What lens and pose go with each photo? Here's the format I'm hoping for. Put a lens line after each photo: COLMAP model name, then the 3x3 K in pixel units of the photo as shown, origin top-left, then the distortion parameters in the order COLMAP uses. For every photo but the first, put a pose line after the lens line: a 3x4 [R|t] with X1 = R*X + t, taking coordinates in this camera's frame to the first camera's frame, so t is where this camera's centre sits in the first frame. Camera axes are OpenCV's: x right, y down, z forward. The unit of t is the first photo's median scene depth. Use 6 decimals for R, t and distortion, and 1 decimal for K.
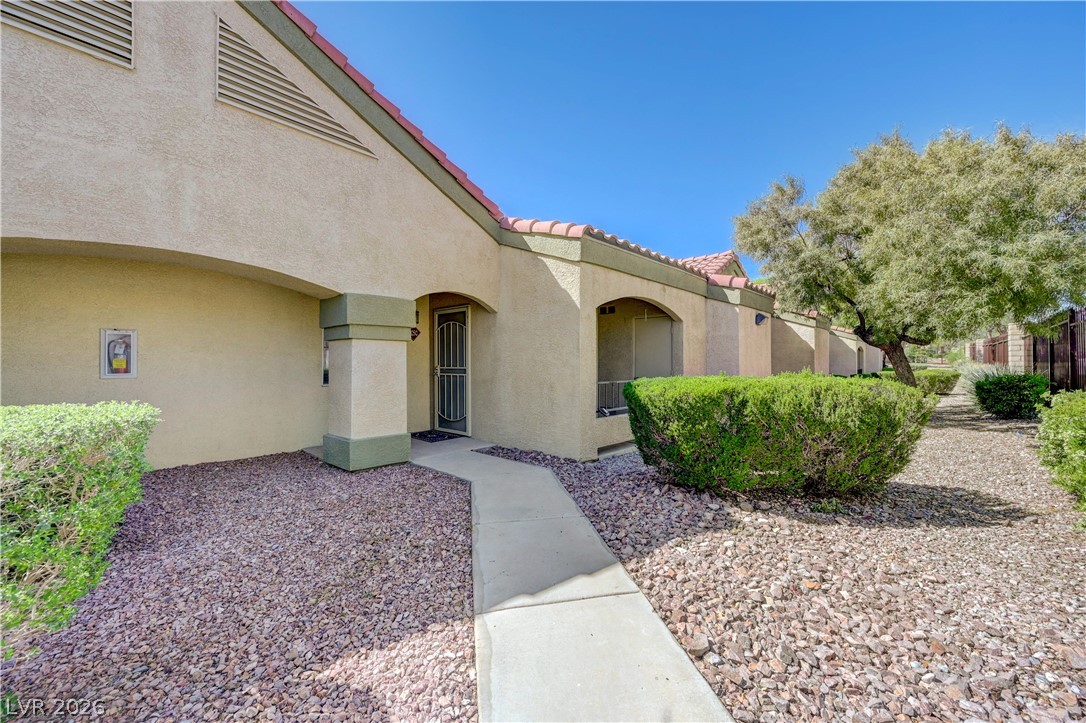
lens RADIAL K [[436.6, 0, 544.6], [0, 436.6, 355.9], [0, 0, 1]] dist [0.001330, -0.000052]
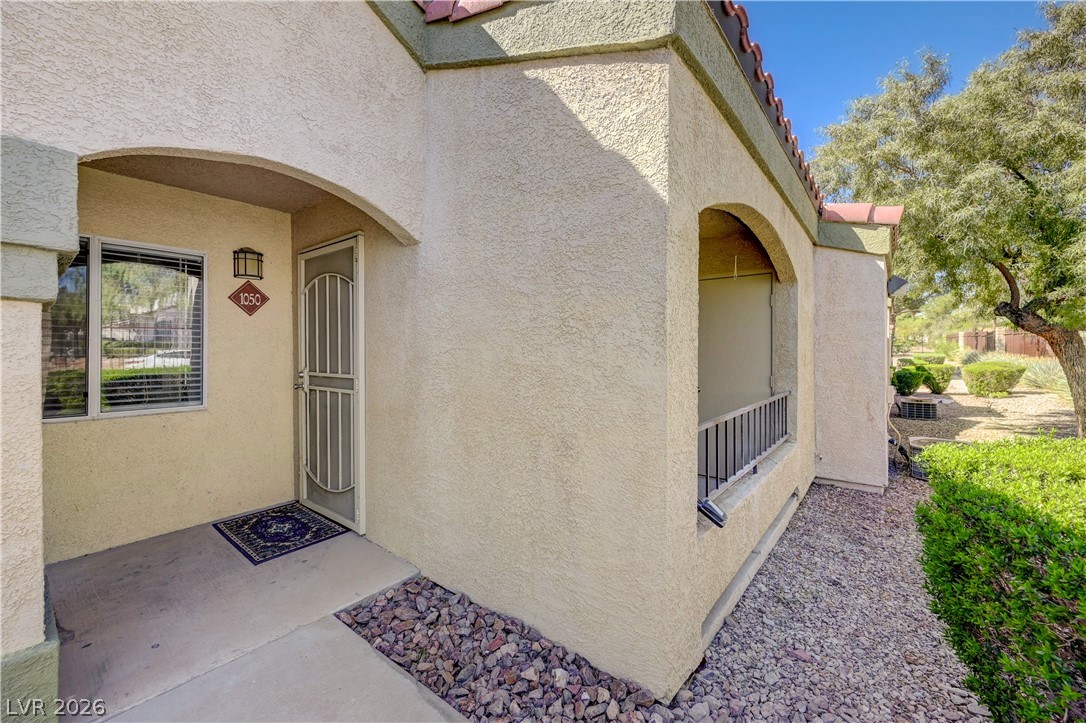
lens RADIAL K [[436.9, 0, 546.2], [0, 436.9, 349.6], [0, 0, 1]] dist [-0.005424, -0.000194]
pose [[0.997413, 0.001603, 0.071865, -0.022152], [-0.002657, 0.999890, 0.014582, -0.007390], [-0.071833, -0.014735, 0.997308, 0.611792]]
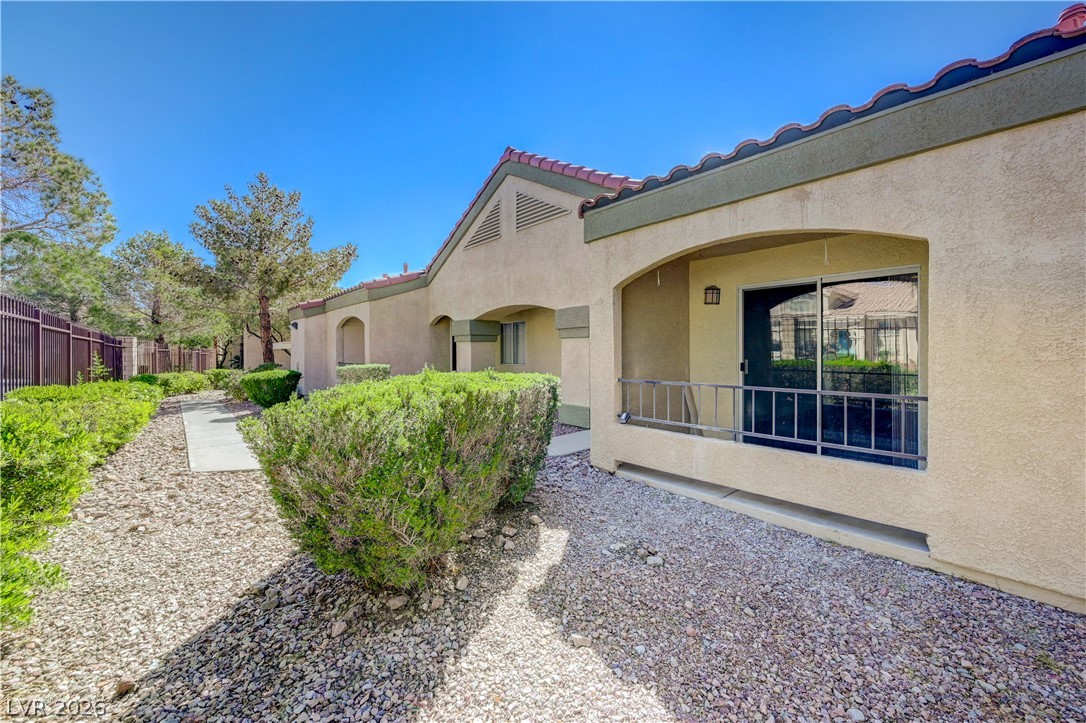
lens RADIAL K [[436.6, 0, 544.6], [0, 436.6, 355.9], [0, 0, 1]] dist [0.001330, -0.000052]
pose [[-0.129611, 0.010375, -0.991511, 0.860473], [0.020272, 0.999764, 0.007812, 0.006796], [0.991358, -0.019088, -0.129790, 0.890208]]
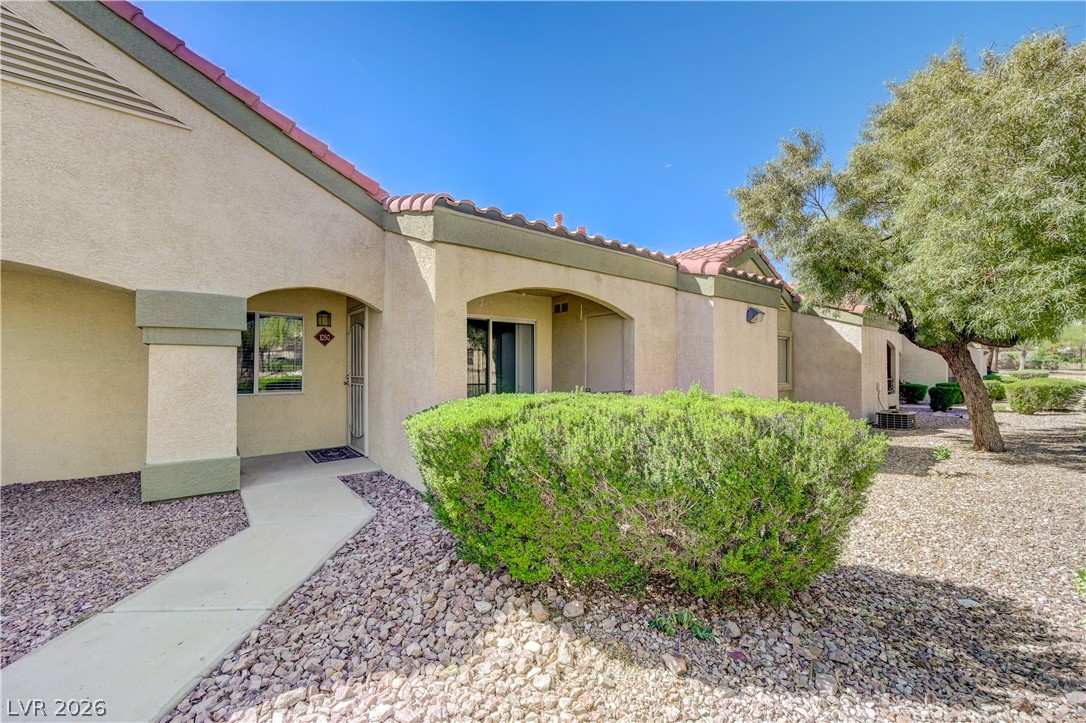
lens RADIAL K [[431.1, 0, 543.0], [0, 431.1, 361.5], [0, 0, 1]] dist [0.000224, -0.000240]
pose [[0.985700, -0.001633, -0.168501, 0.346213], [0.002002, 0.999996, 0.002021, -0.004931], [0.168497, -0.002329, 0.985699, 0.243064]]
